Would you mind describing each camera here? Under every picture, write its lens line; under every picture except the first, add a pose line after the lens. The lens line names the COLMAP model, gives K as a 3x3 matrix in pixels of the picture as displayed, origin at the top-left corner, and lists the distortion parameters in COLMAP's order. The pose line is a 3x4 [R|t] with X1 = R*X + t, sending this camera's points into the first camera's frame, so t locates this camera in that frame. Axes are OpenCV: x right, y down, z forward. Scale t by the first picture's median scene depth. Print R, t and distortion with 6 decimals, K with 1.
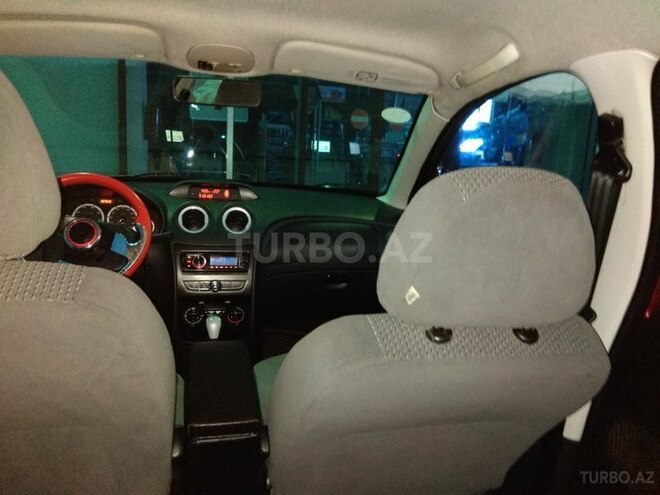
lens RADIAL K [[541.5, 0, 329.6], [0, 541.5, 249.7], [0, 0, 1]] dist [0.123291, -0.204087]
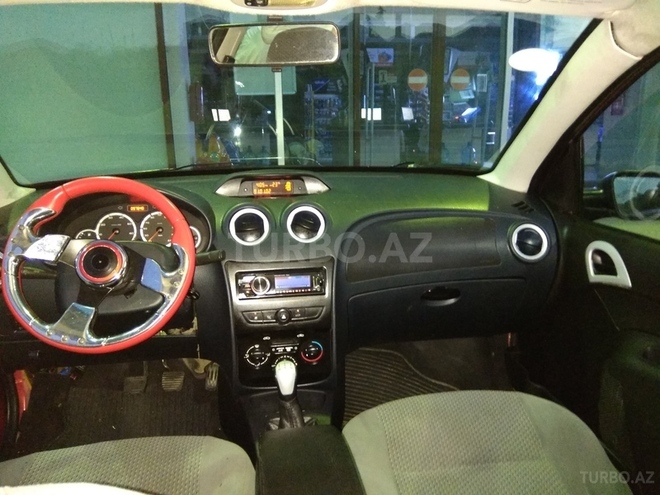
lens RADIAL K [[541.5, 0, 329.6], [0, 541.5, 249.7], [0, 0, 1]] dist [0.123291, -0.204087]
pose [[0.994185, -0.049795, -0.095480, -0.063020], [0.054884, 0.997167, 0.051431, -0.050943], [0.092648, -0.056372, 0.994102, 0.238929]]
